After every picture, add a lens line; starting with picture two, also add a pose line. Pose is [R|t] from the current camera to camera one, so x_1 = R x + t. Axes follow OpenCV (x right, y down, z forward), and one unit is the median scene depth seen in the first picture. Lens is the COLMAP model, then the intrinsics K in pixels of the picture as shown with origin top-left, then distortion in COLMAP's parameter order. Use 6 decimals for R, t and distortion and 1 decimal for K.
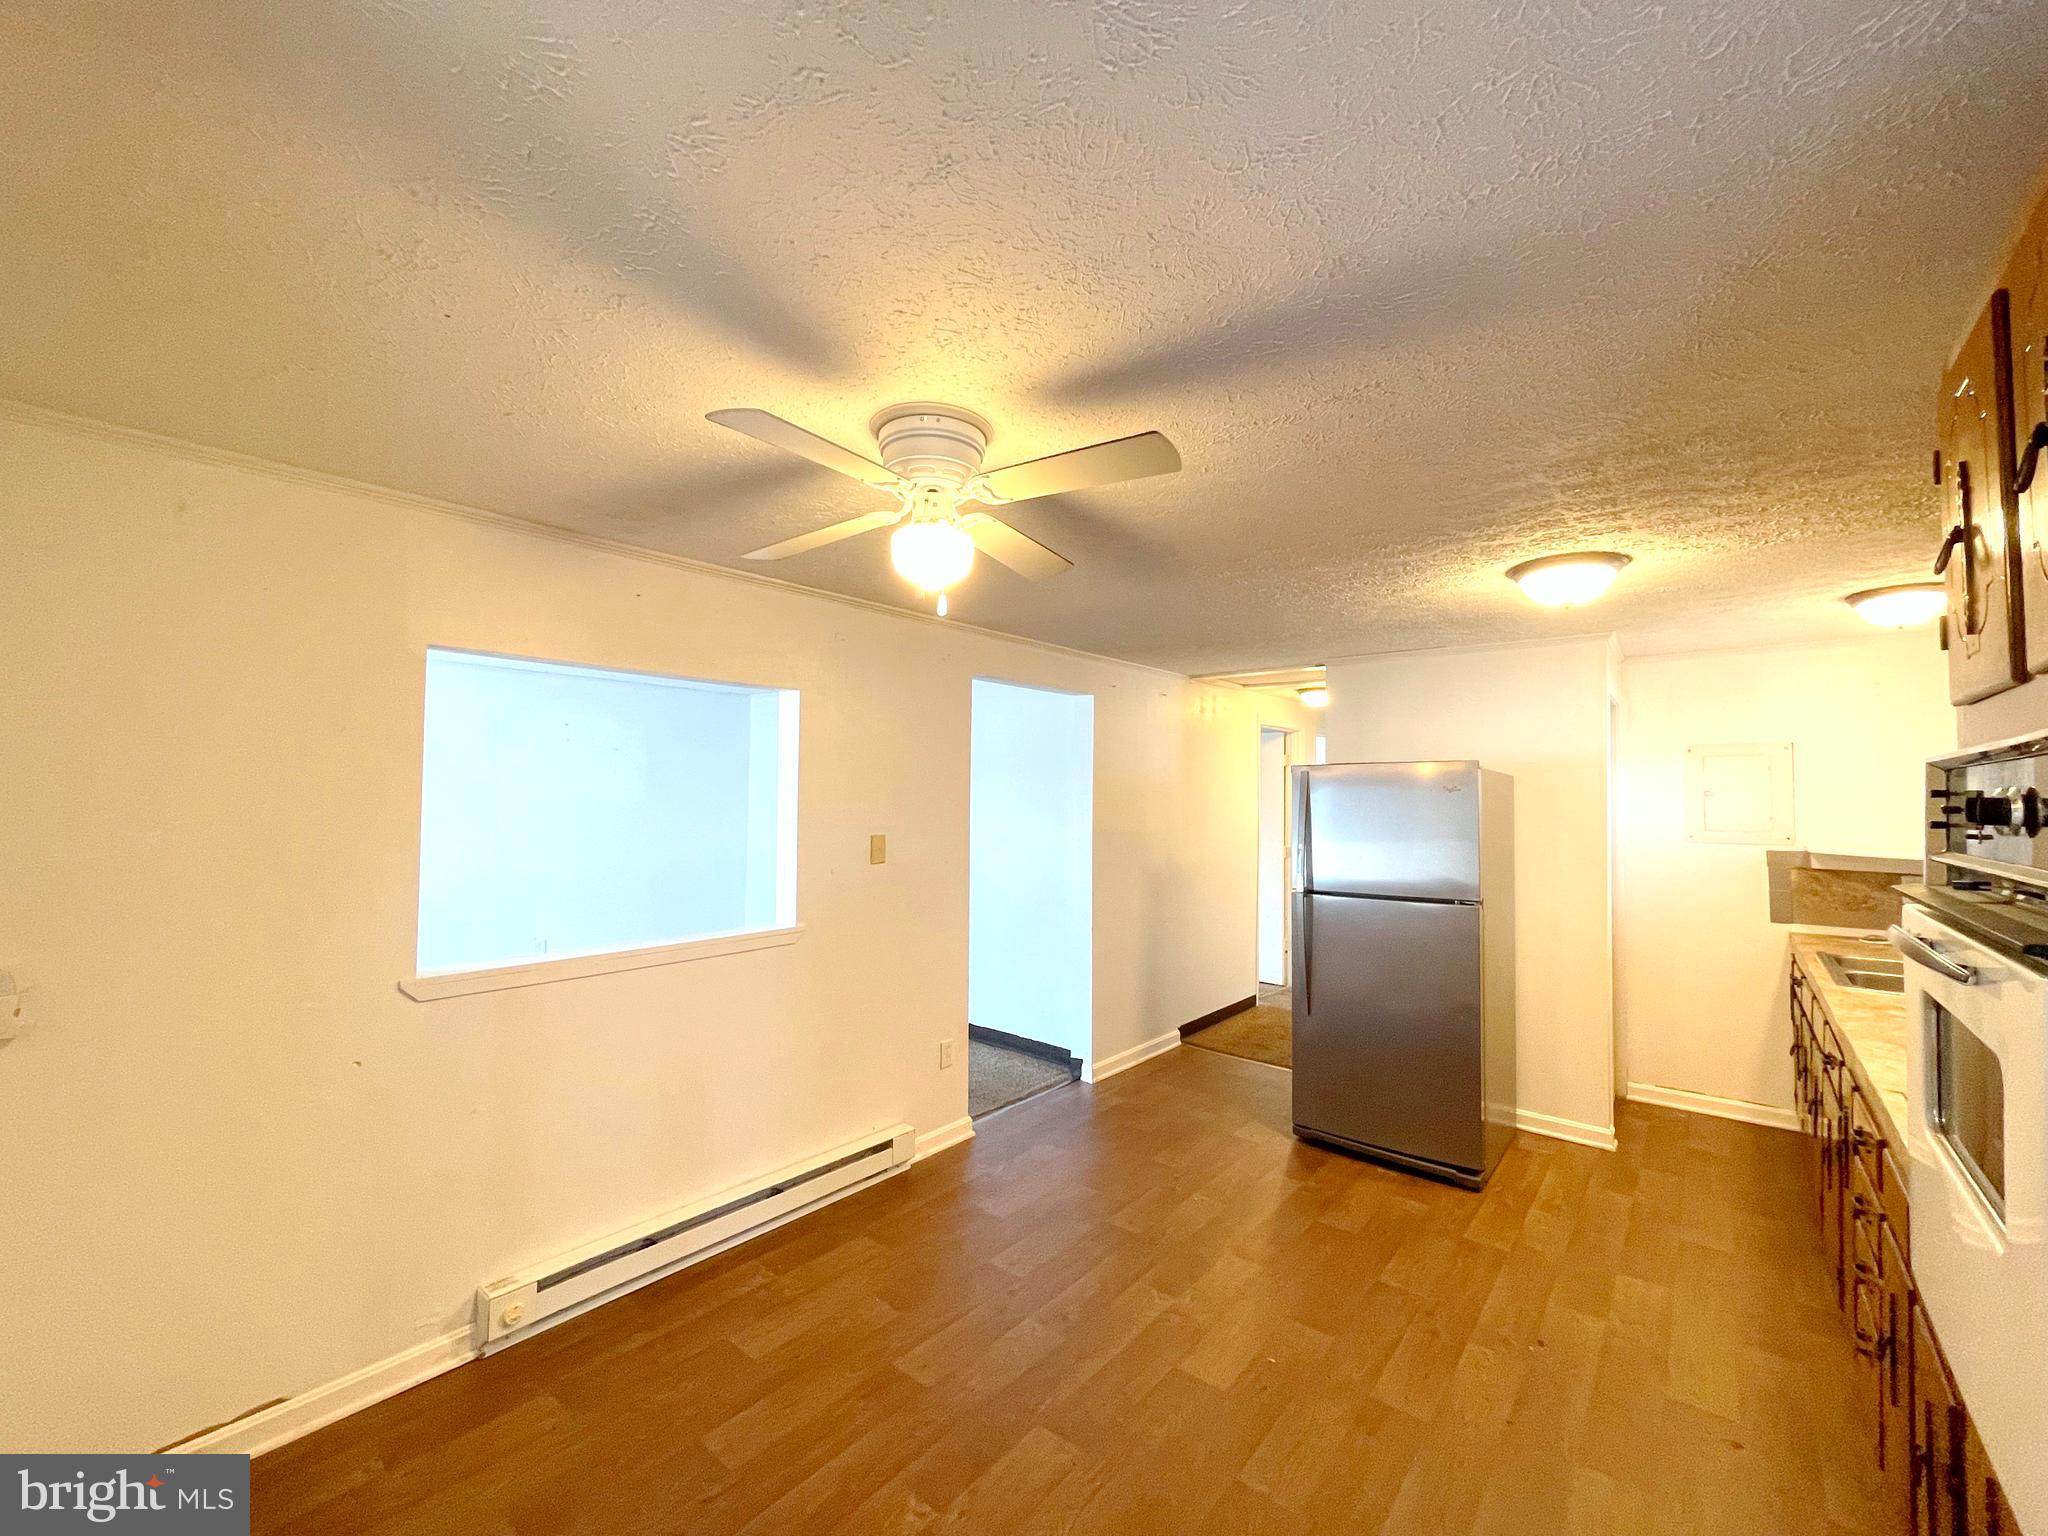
lens RADIAL K [[844.2, 0, 988.7], [0, 844.2, 820.2], [0, 0, 1]] dist [-0.000914, 0.000579]
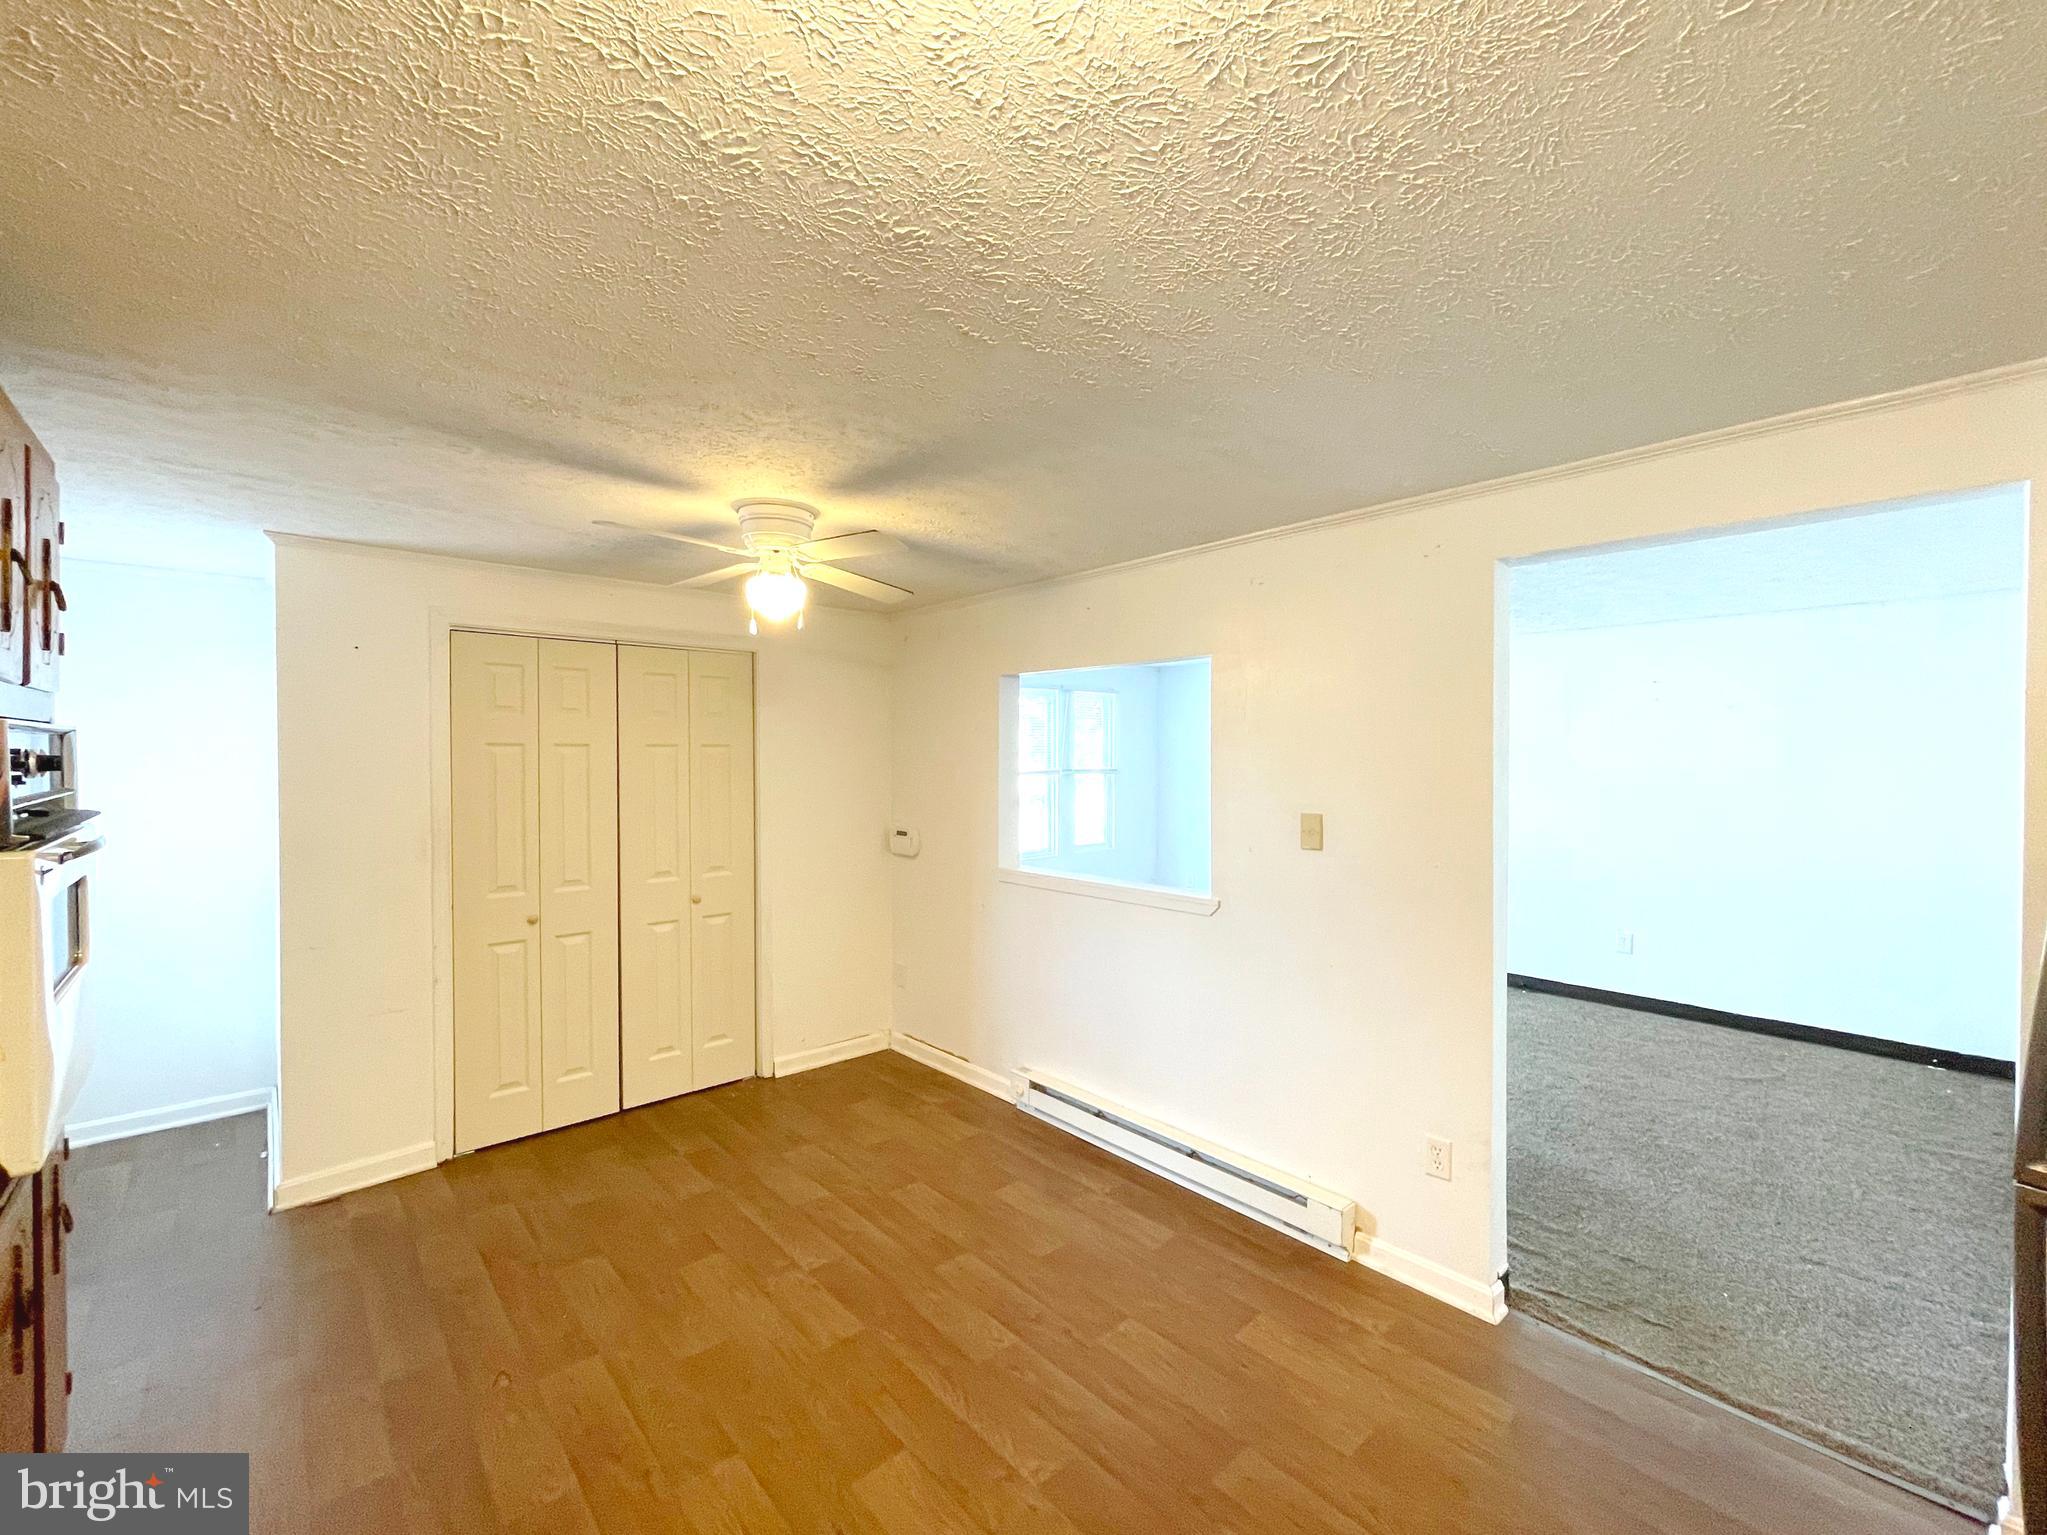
lens RADIAL K [[843.7, 0, 1022.1], [0, 843.7, 763.5], [0, 0, 1]] dist [-0.000914, 0.000579]
pose [[-0.120306, -0.008656, -0.992699, 0.888507], [-0.035352, 0.999365, -0.004430, -0.021776], [0.992107, 0.034560, -0.120536, 1.021179]]
